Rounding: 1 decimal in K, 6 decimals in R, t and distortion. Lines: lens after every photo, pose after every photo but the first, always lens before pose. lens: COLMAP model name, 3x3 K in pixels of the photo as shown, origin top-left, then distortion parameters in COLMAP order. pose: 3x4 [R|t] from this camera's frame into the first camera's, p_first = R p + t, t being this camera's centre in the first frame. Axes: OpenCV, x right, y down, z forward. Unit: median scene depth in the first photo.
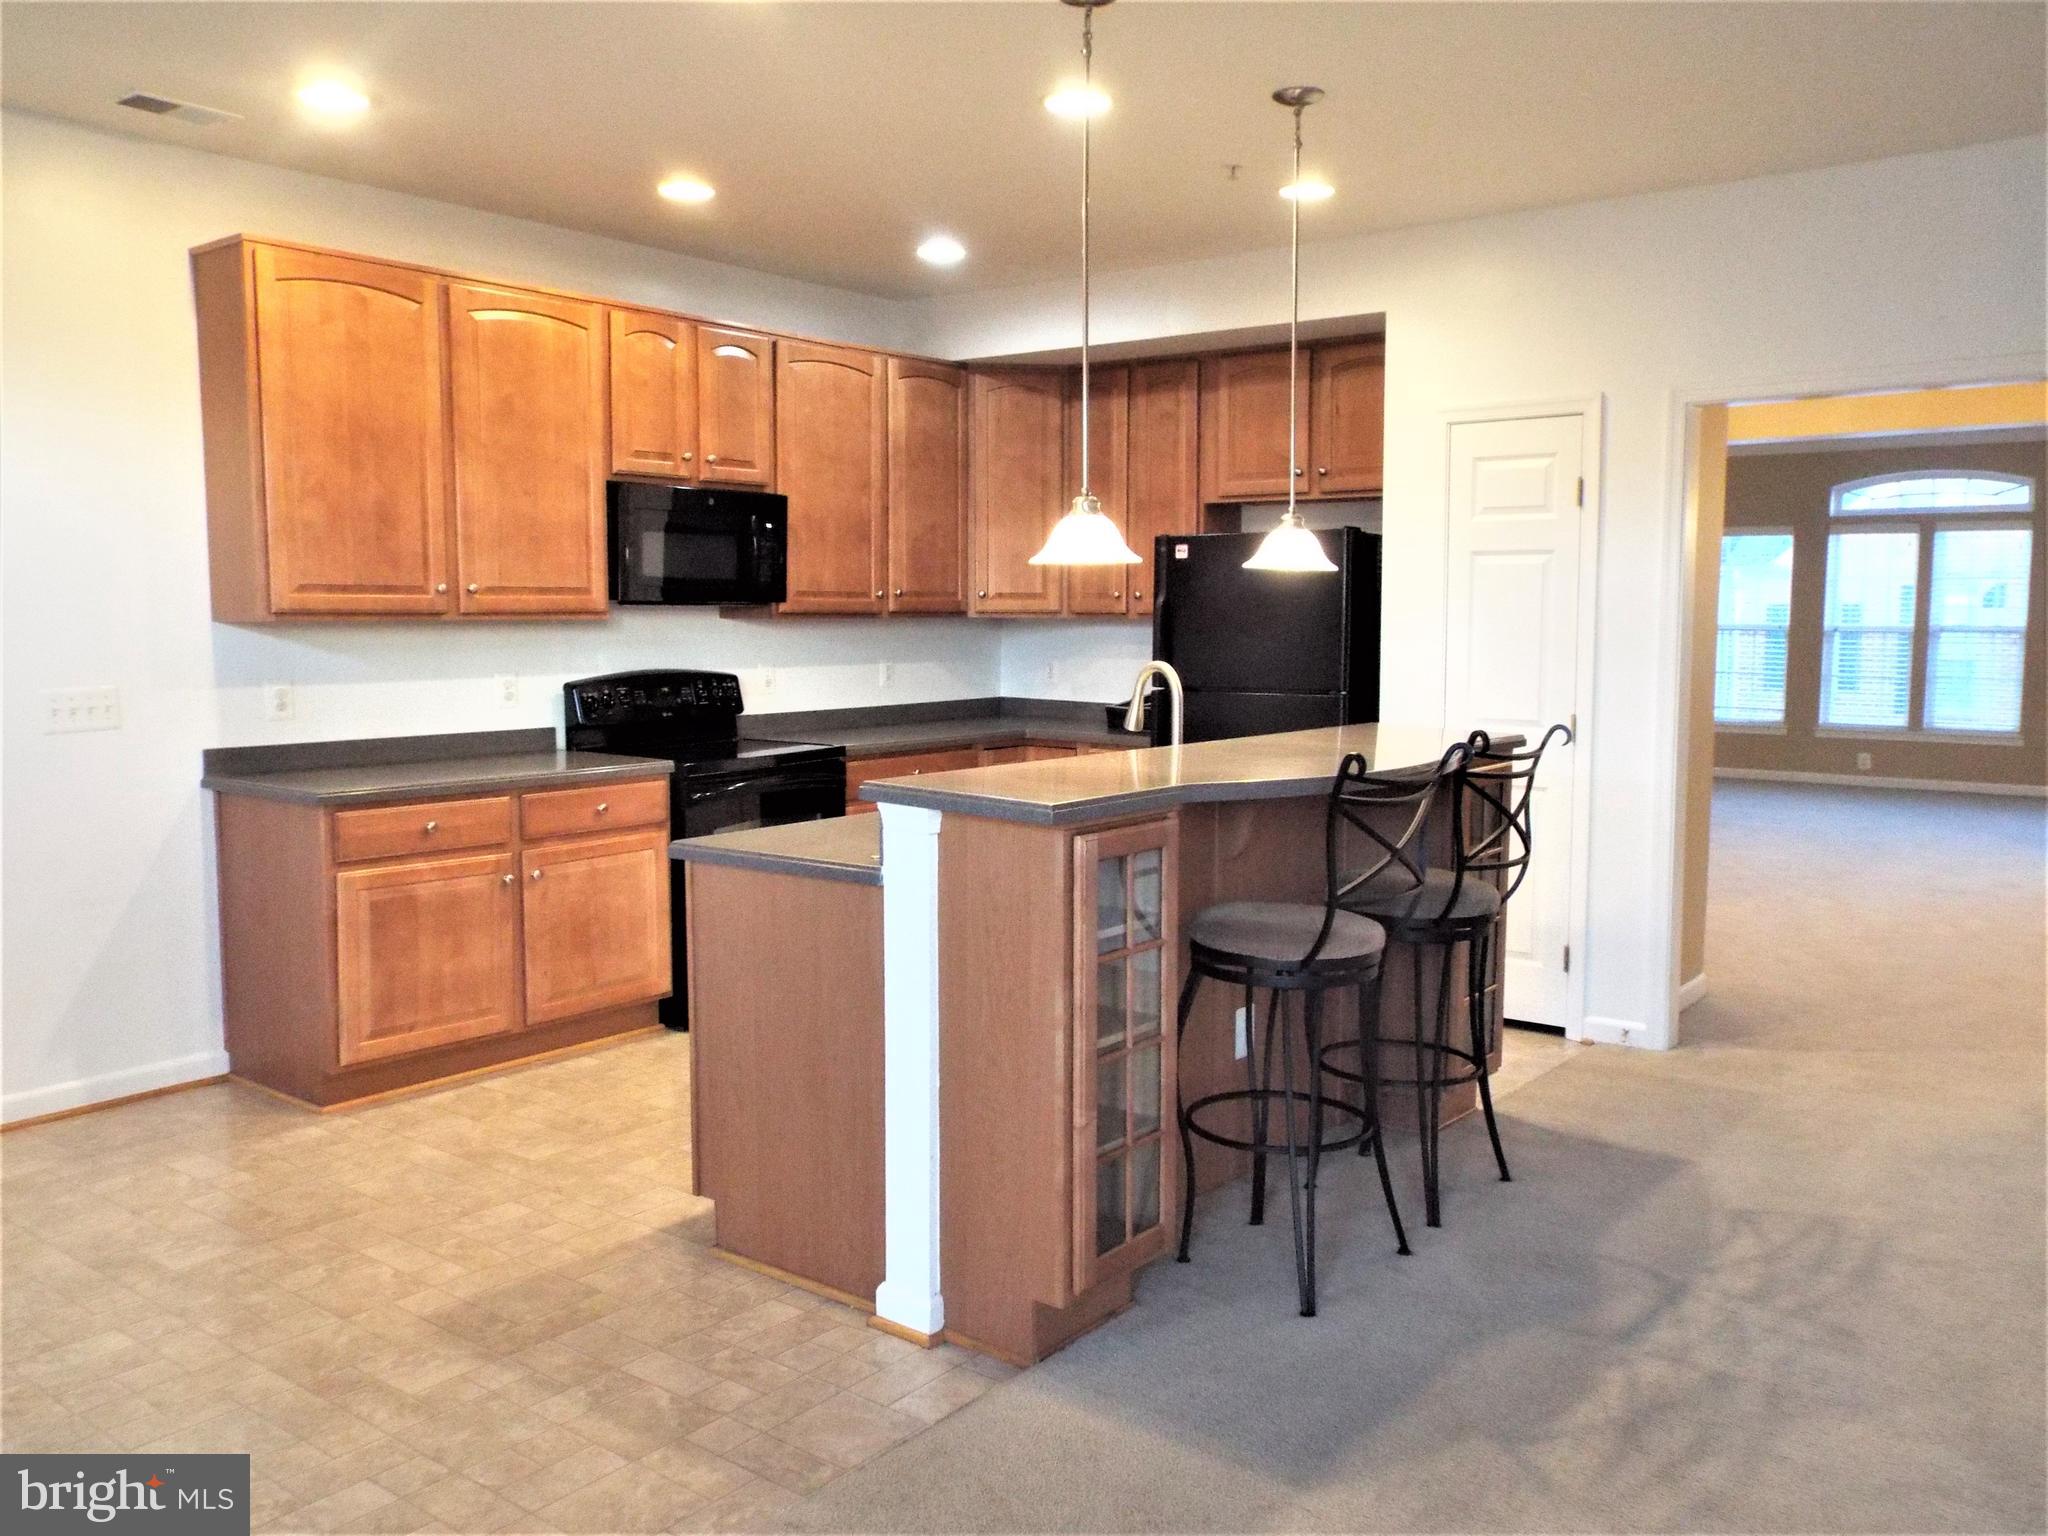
lens RADIAL K [[1660.7, 0, 1028.3], [0, 1660.7, 766.6], [0, 0, 1]] dist [0.003150, 0.009255]
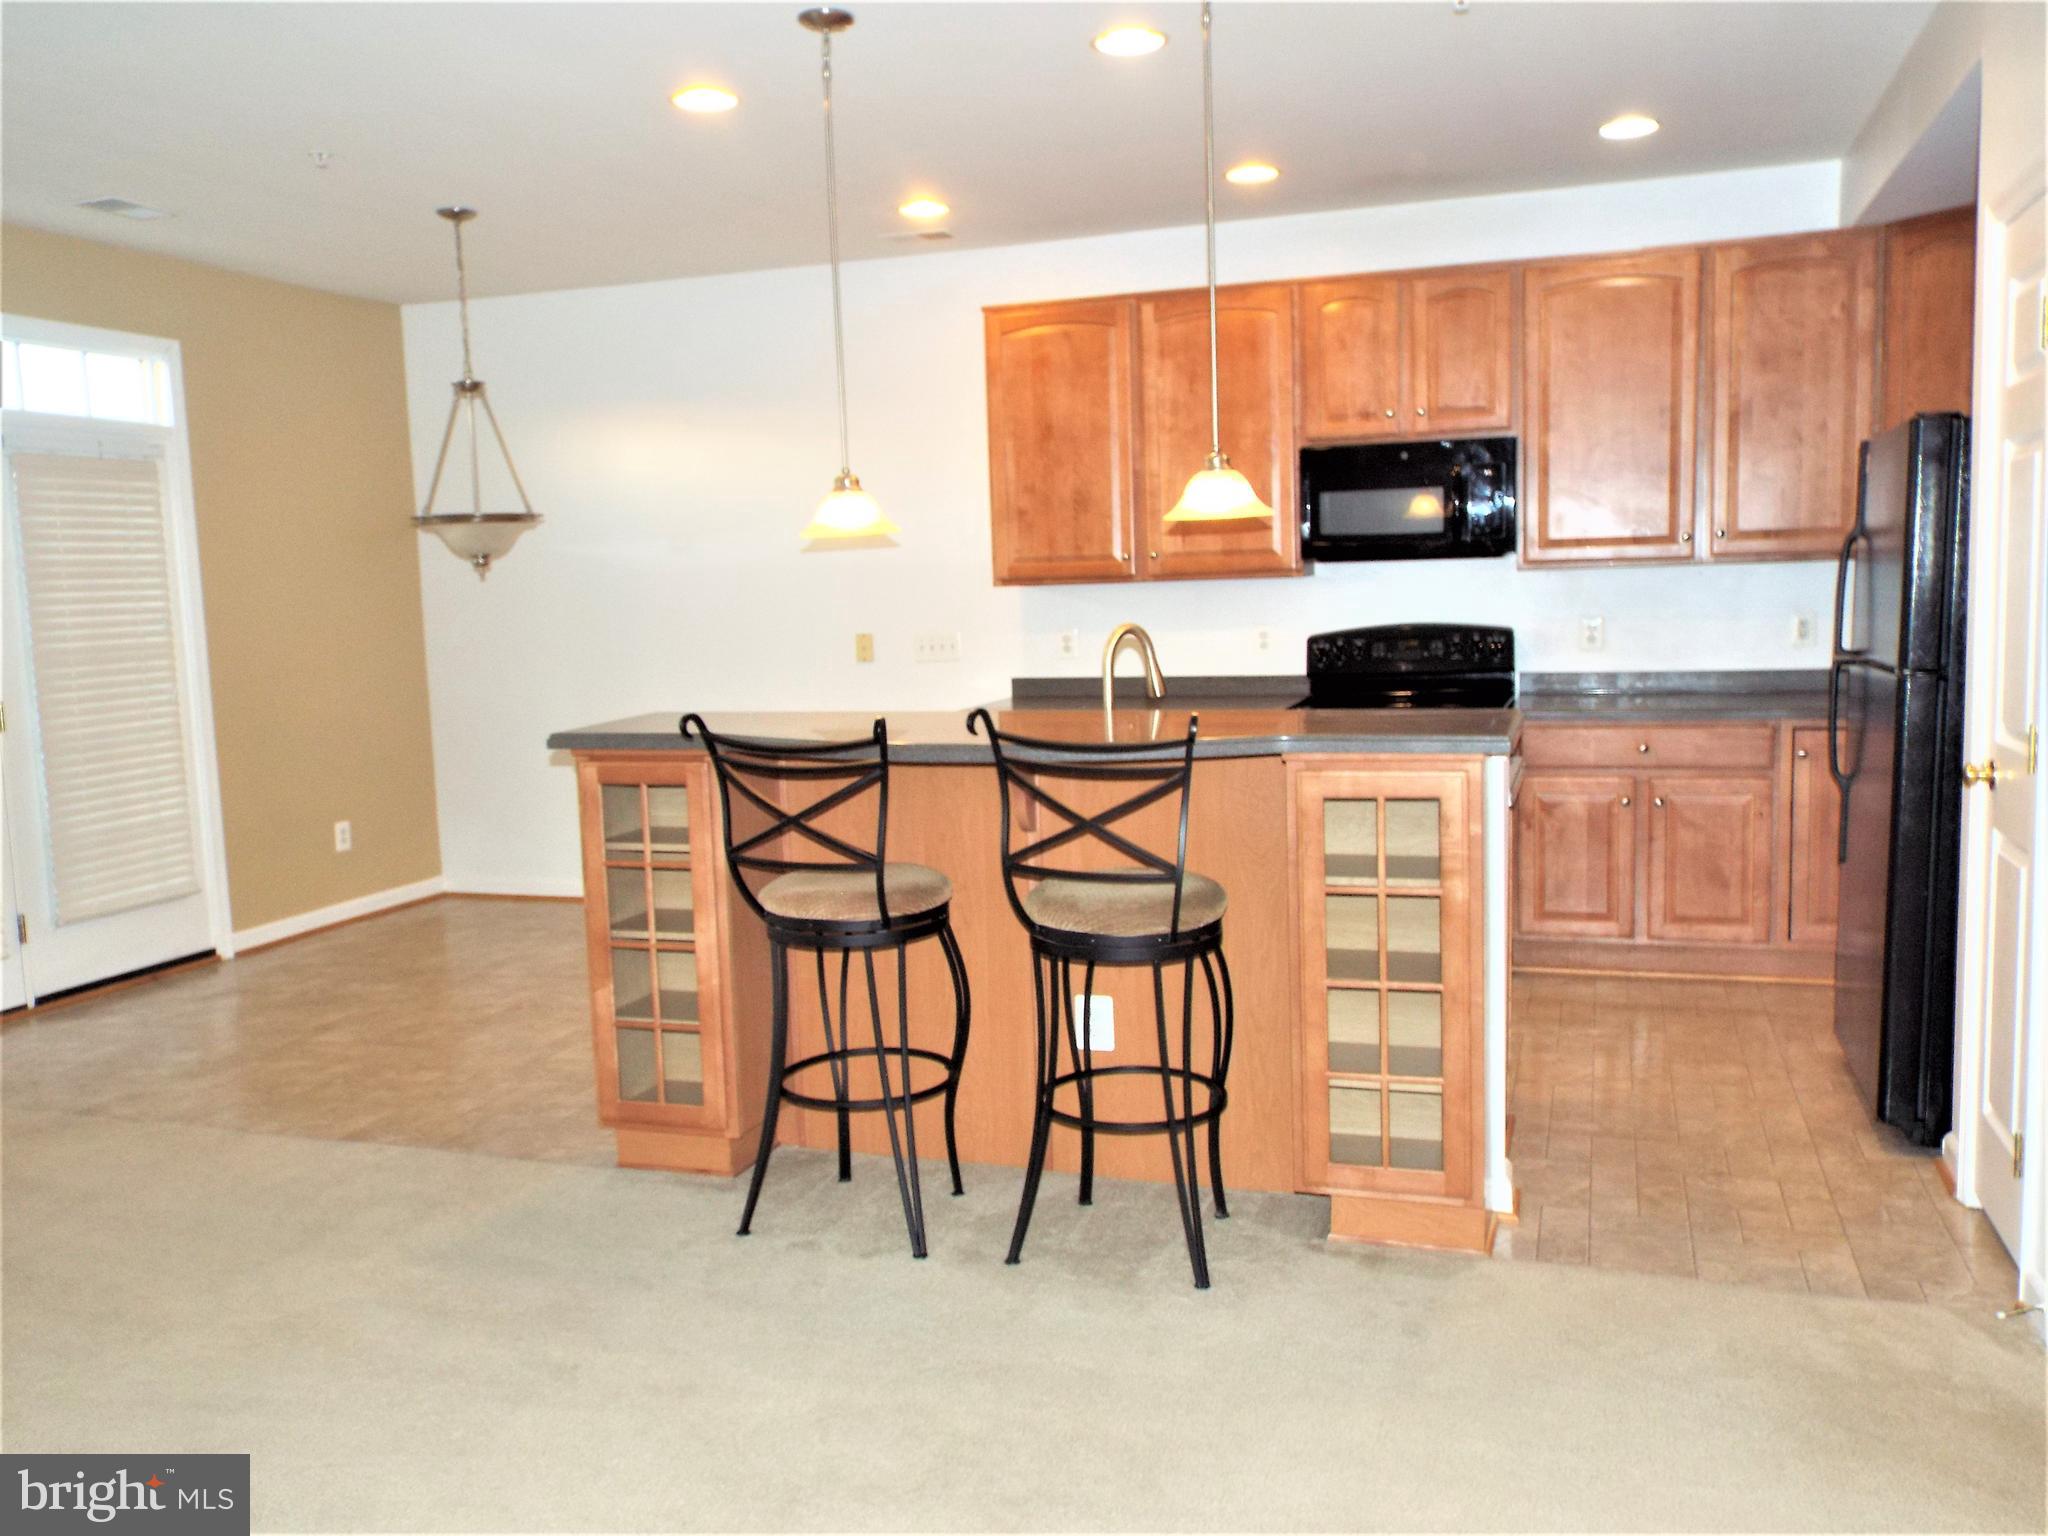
lens RADIAL K [[1652.2, 0, 1021.4], [0, 1652.2, 769.5], [0, 0, 1]] dist [0.013678, 0.011854]
pose [[0.321102, 0.095277, -0.942240, 0.744816], [-0.057162, 0.995062, 0.081139, -0.042186], [0.945318, 0.027807, 0.324963, 0.502065]]
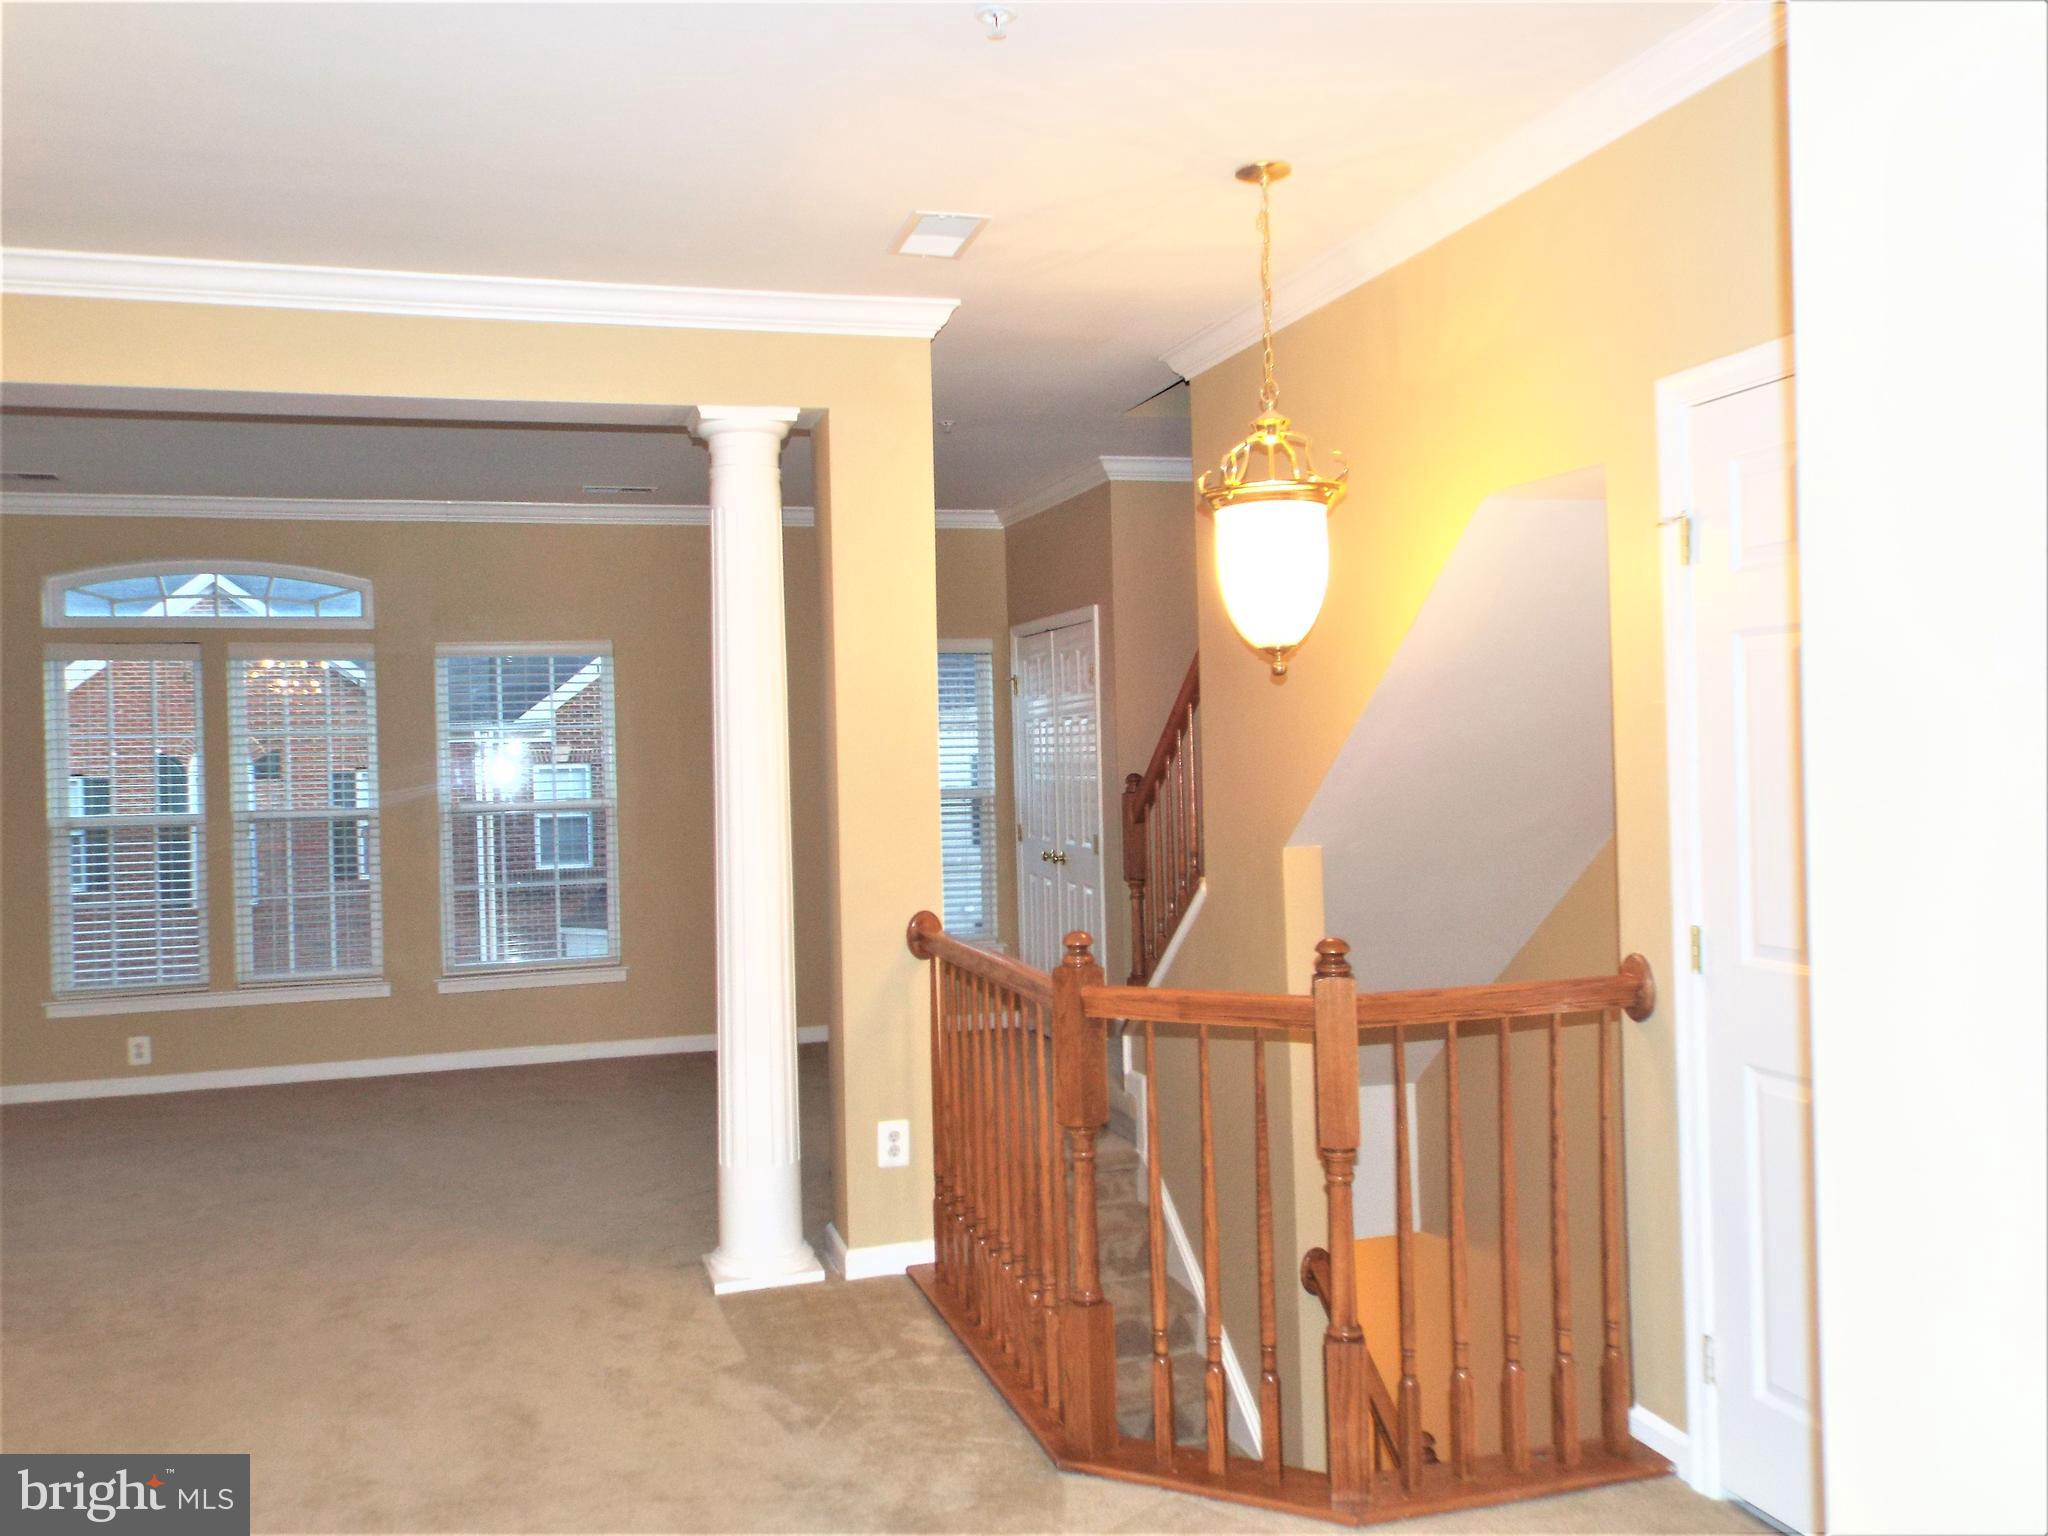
lens RADIAL K [[1723.9, 0, 1027.2], [0, 1723.9, 769.3], [0, 0, 1]] dist [0.007592, 0.004426]
pose [[0.578147, -0.022750, 0.815615, 0.476299], [0.104937, 0.993383, -0.046676, -0.097998], [-0.809156, 0.112573, 0.576709, 0.965585]]
